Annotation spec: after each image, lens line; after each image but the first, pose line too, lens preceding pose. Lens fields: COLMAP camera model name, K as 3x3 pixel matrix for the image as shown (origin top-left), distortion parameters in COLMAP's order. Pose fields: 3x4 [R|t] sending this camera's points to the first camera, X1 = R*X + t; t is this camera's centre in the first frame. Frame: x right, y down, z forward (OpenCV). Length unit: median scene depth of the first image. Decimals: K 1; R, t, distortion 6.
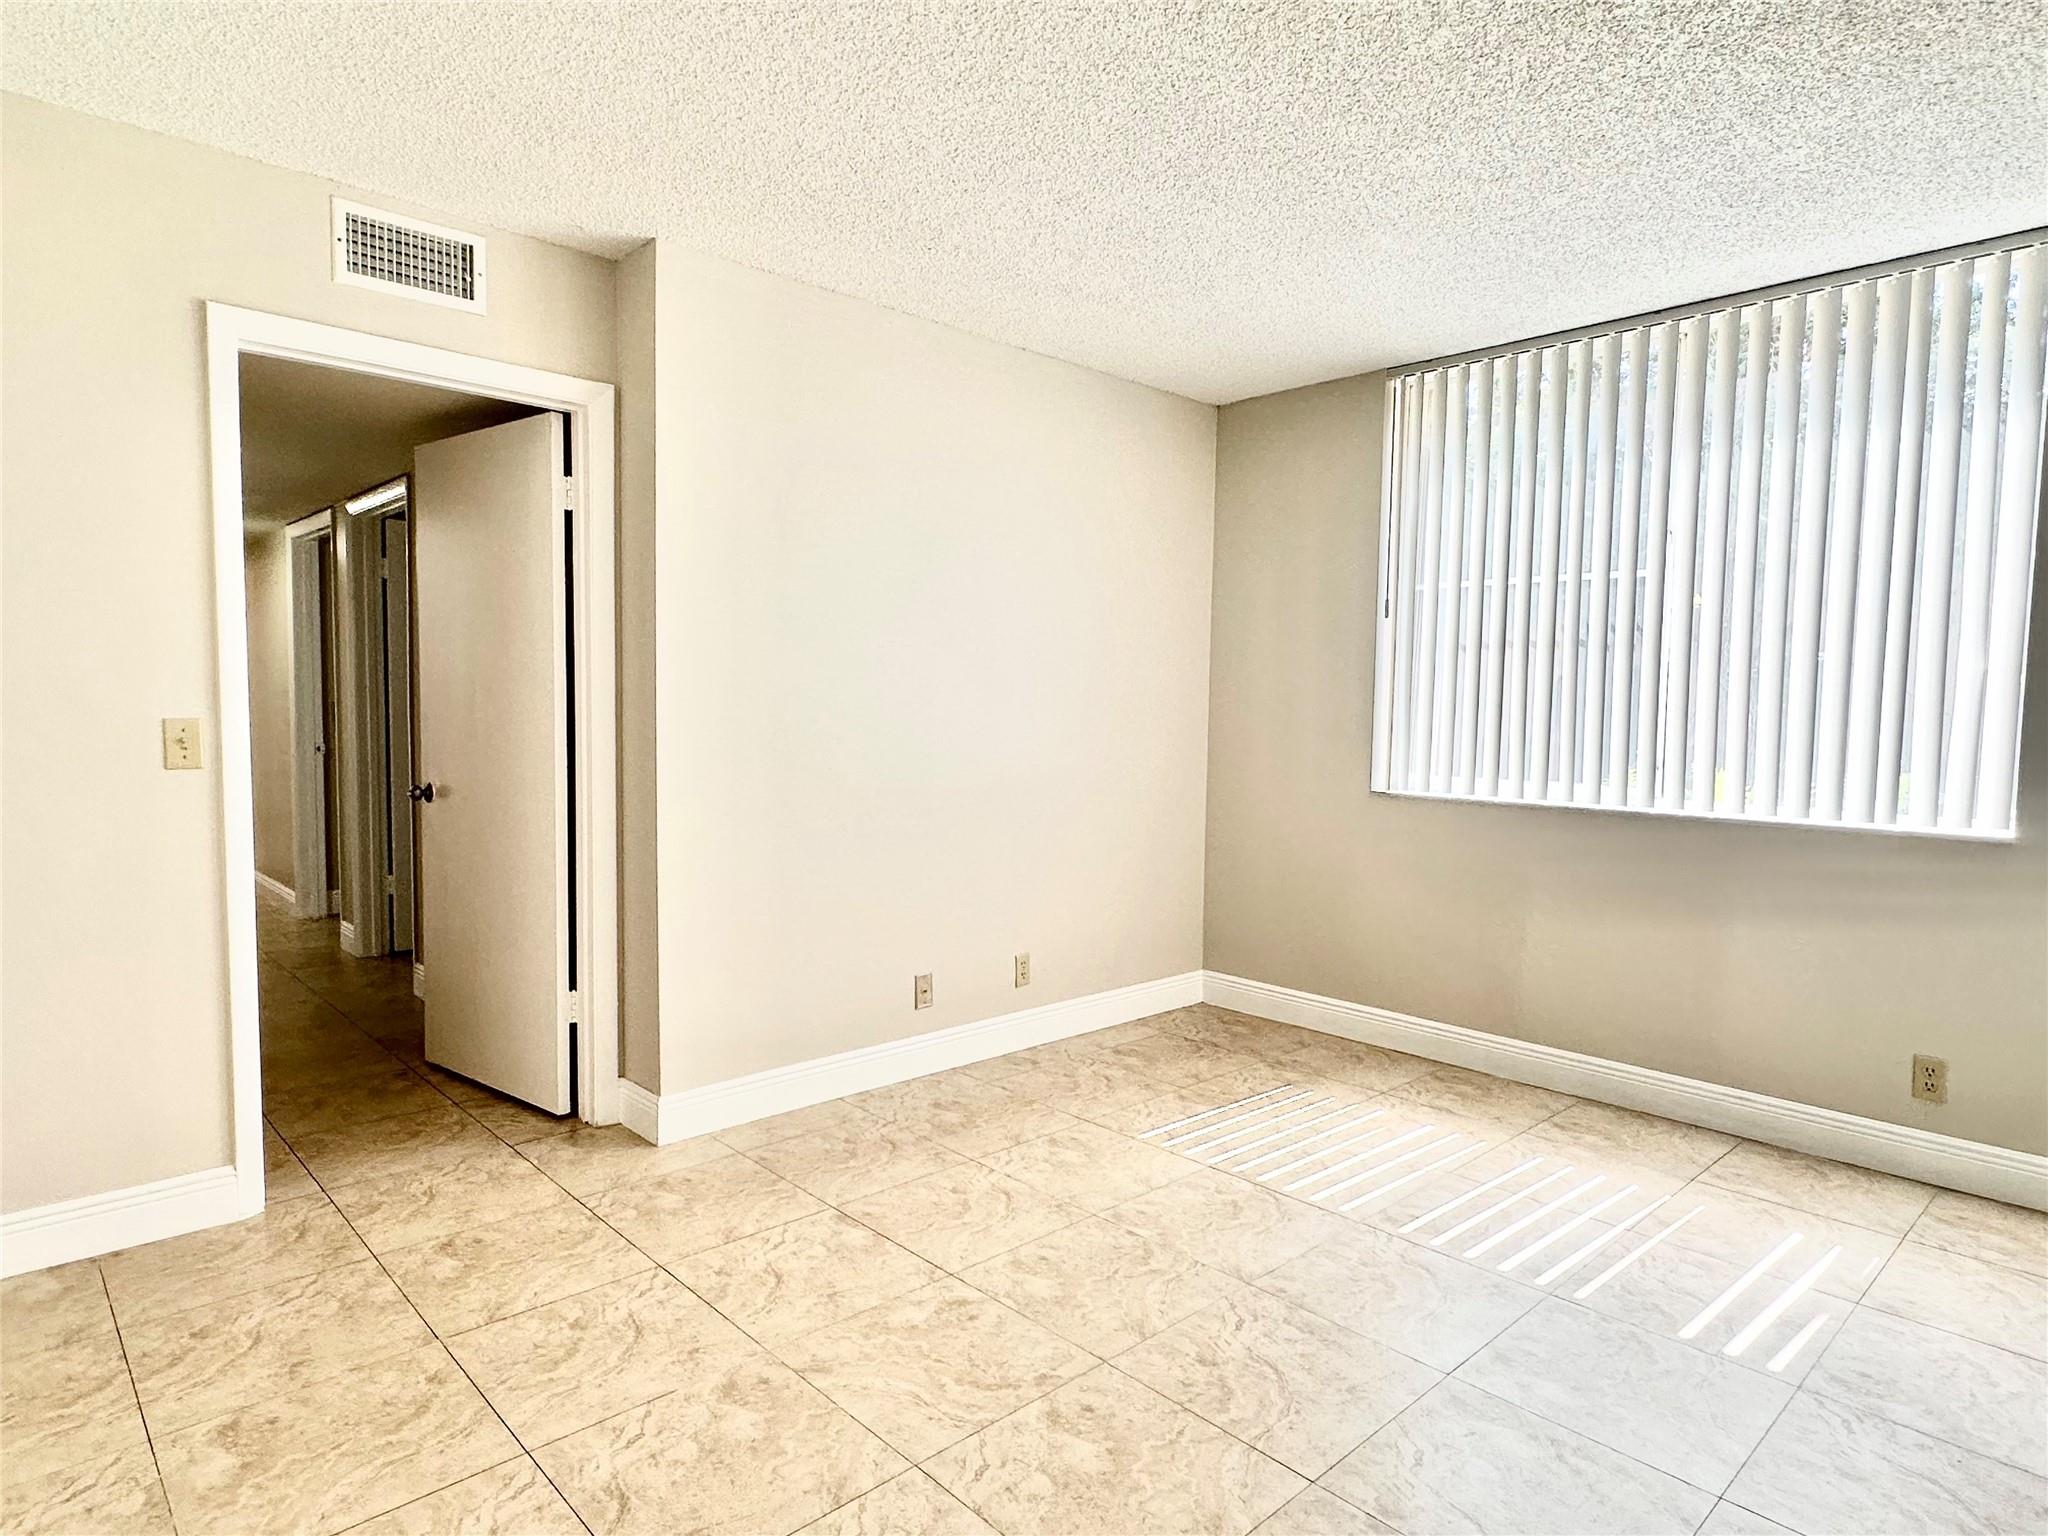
lens RADIAL K [[1177.0, 0, 1020.5], [0, 1177.0, 777.2], [0, 0, 1]] dist [-0.001085, -0.000824]
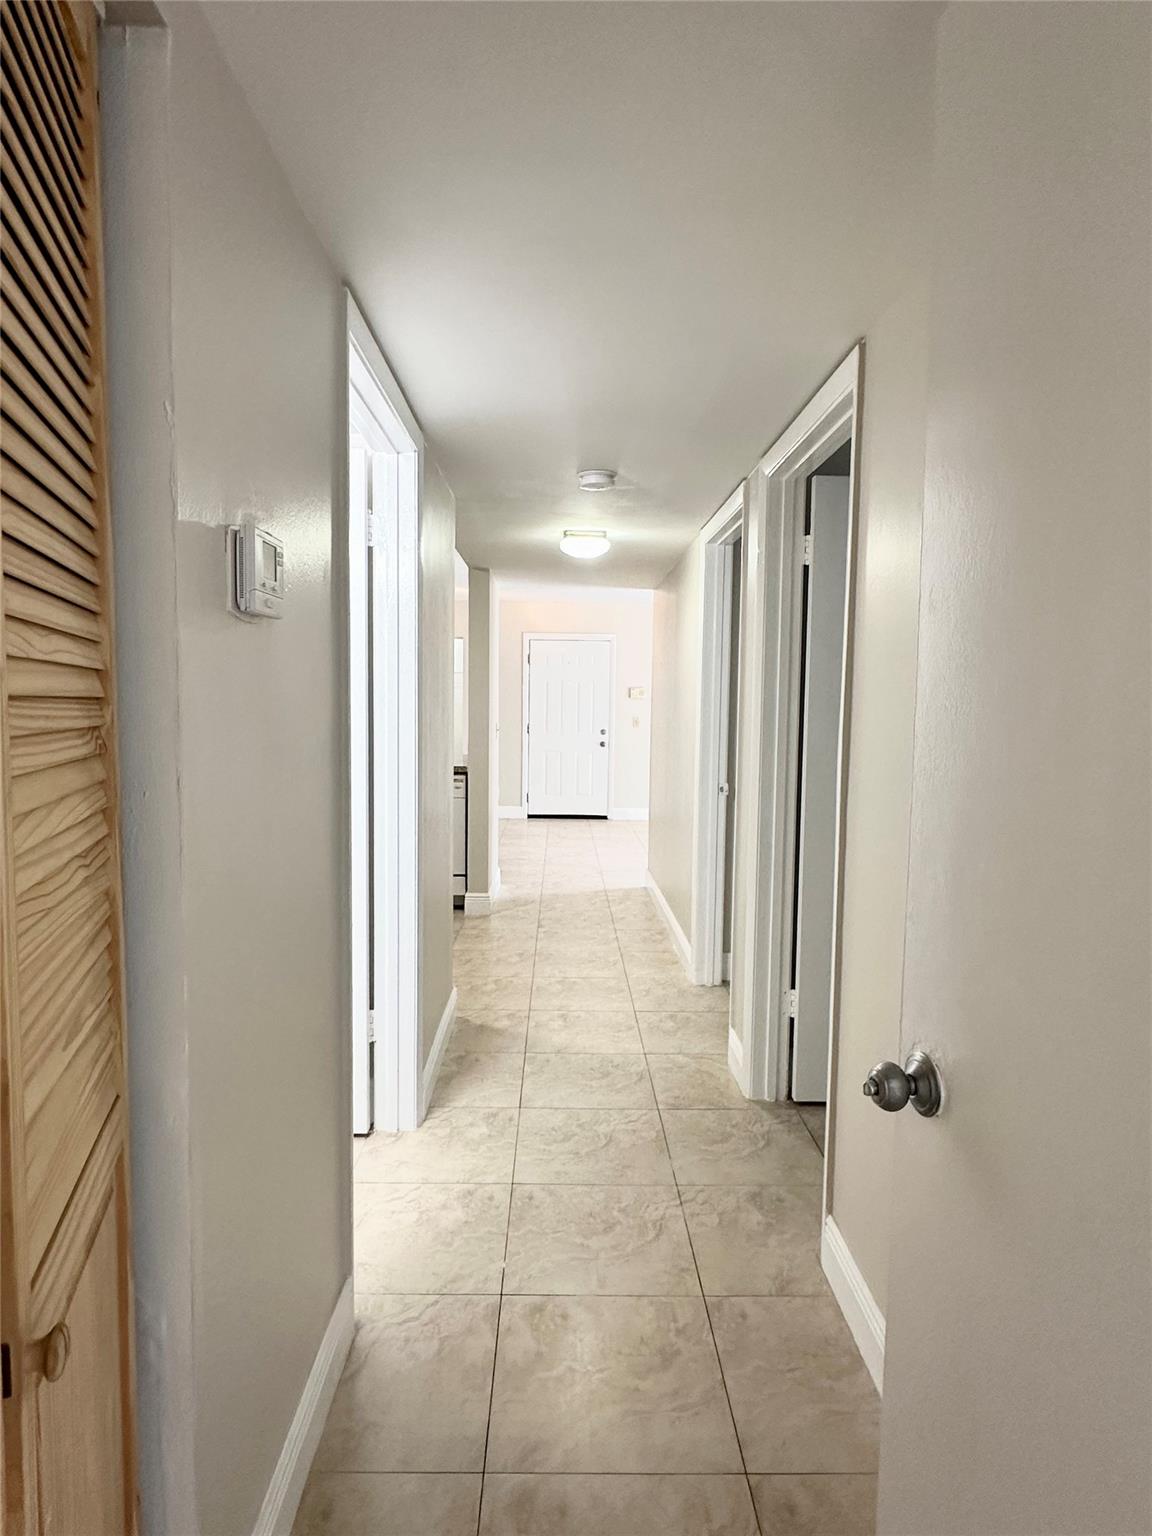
lens RADIAL K [[882.8, 0, 577.2], [0, 882.8, 775.4], [0, 0, 1]] dist [-0.001085, -0.000824]
pose [[0.747620, 0.049593, -0.662272, -0.519791], [-0.042483, 0.998737, 0.026831, -0.098333], [0.662766, 0.008076, 0.748783, 0.934204]]
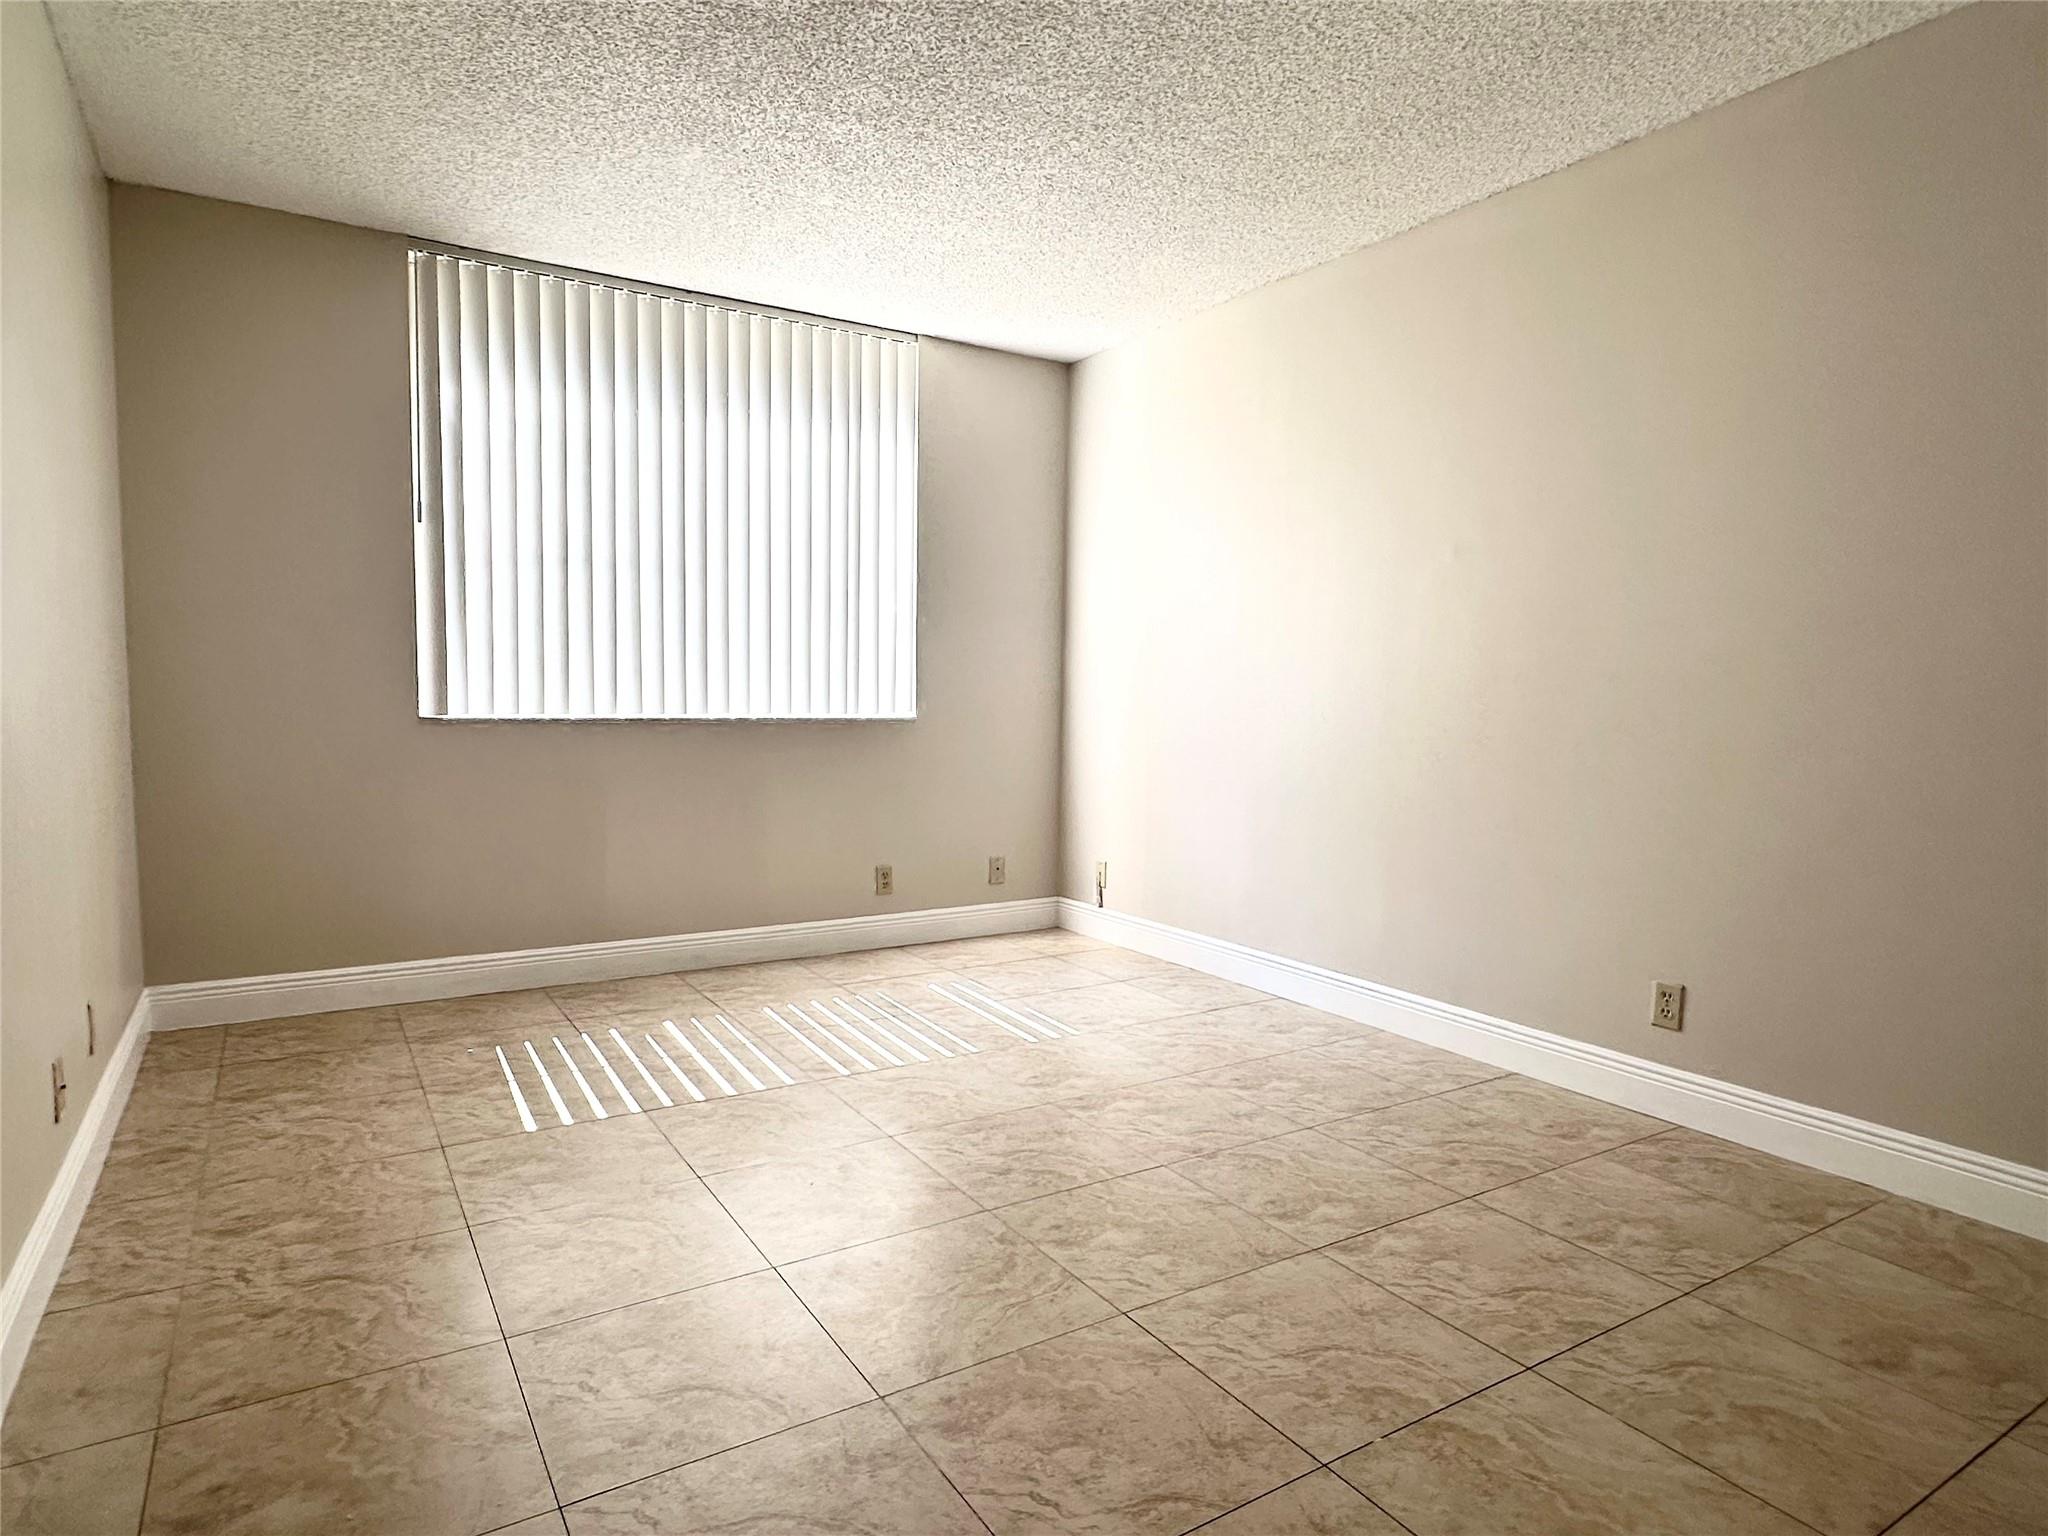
lens RADIAL K [[1177.0, 0, 1015.6], [0, 1177.0, 771.5], [0, 0, 1]] dist [-0.001085, -0.000824]
pose [[0.183812, -0.080656, 0.979647, -0.681578], [0.052759, 0.996001, 0.072104, 0.017430], [-0.981544, 0.038432, 0.187333, 0.551690]]
